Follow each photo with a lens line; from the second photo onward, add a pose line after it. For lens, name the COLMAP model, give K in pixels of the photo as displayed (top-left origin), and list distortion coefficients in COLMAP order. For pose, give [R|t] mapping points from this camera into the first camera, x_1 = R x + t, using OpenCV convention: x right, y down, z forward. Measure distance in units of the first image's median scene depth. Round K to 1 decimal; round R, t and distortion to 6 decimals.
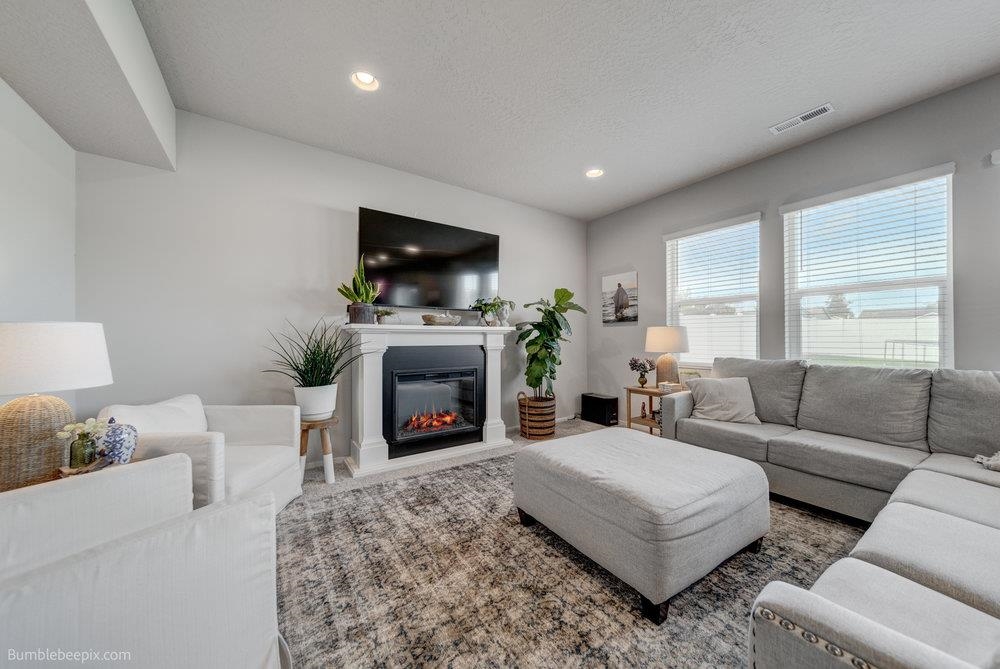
lens RADIAL K [[345.4, 0, 501.3], [0, 345.4, 334.6], [0, 0, 1]] dist [0.006103, -0.000171]
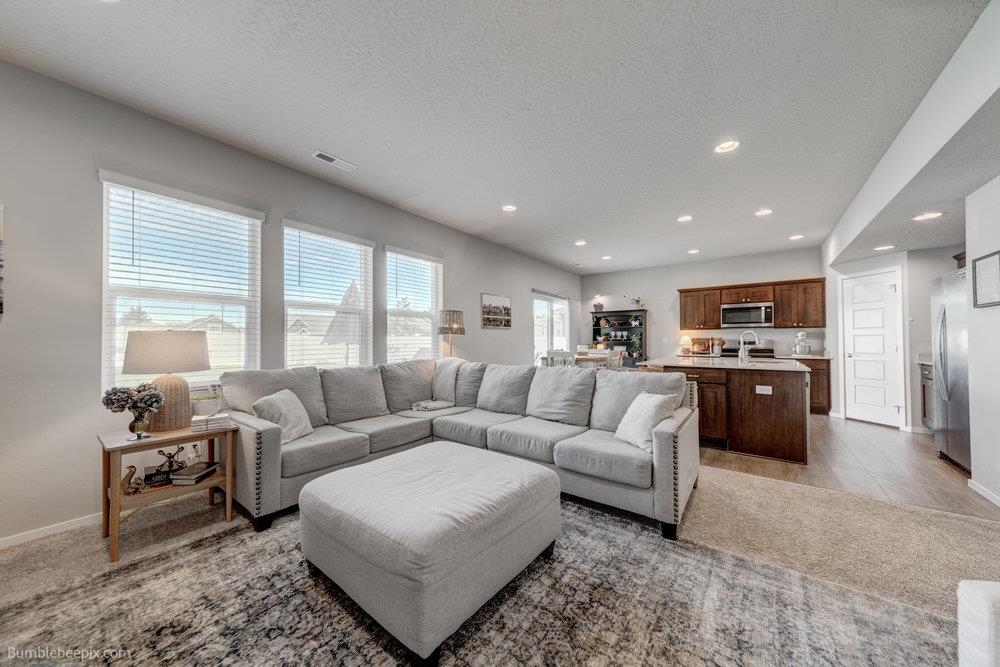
lens RADIAL K [[345.4, 0, 495.6], [0, 345.4, 337.6], [0, 0, 1]] dist [0.006103, -0.000171]
pose [[-0.312742, 0.011537, 0.949768, -0.321225], [-0.004265, 0.999899, -0.013550, -0.005471], [-0.949829, -0.008289, -0.312661, 0.656072]]
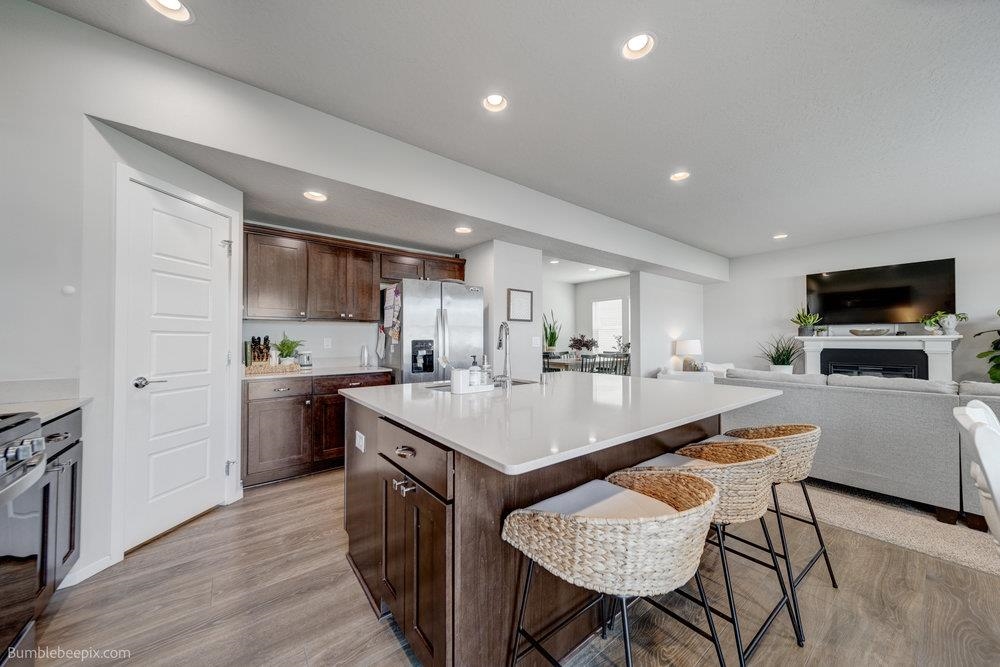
lens RADIAL K [[345.4, 0, 501.8], [0, 345.4, 334.7], [0, 0, 1]] dist [0.006103, -0.000171]
pose [[0.060586, -0.017181, -0.998015, 1.294176], [0.009744, 0.999814, -0.016621, -0.021158], [0.998115, -0.008718, 0.060742, -0.741459]]
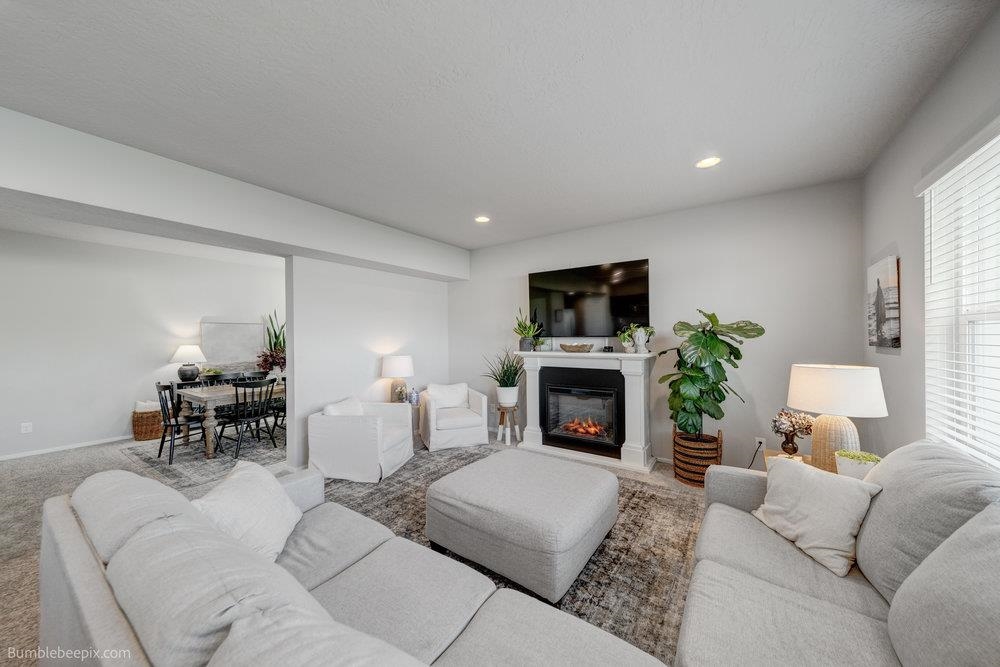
lens RADIAL K [[345.4, 0, 500.3], [0, 345.4, 335.3], [0, 0, 1]] dist [0.006103, -0.000171]
pose [[0.365649, -0.005789, -0.930735, 0.893342], [0.019580, 0.999807, 0.001474, -0.094127], [0.930547, -0.018762, 0.365692, 0.294243]]
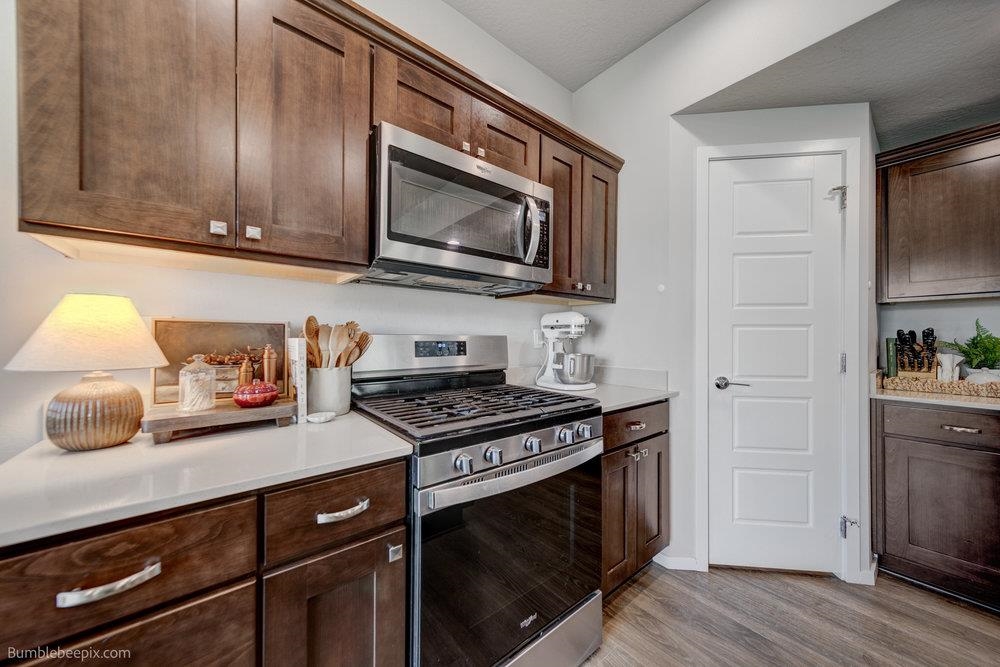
lens RADIAL K [[345.4, 0, 500.4], [0, 345.4, 335.5], [0, 0, 1]] dist [0.006103, -0.000171]
pose [[-0.997382, -0.005191, -0.072121, 1.035017], [-0.004290, 0.999911, -0.012639, -0.019252], [0.072180, -0.012296, -0.997316, -0.820921]]
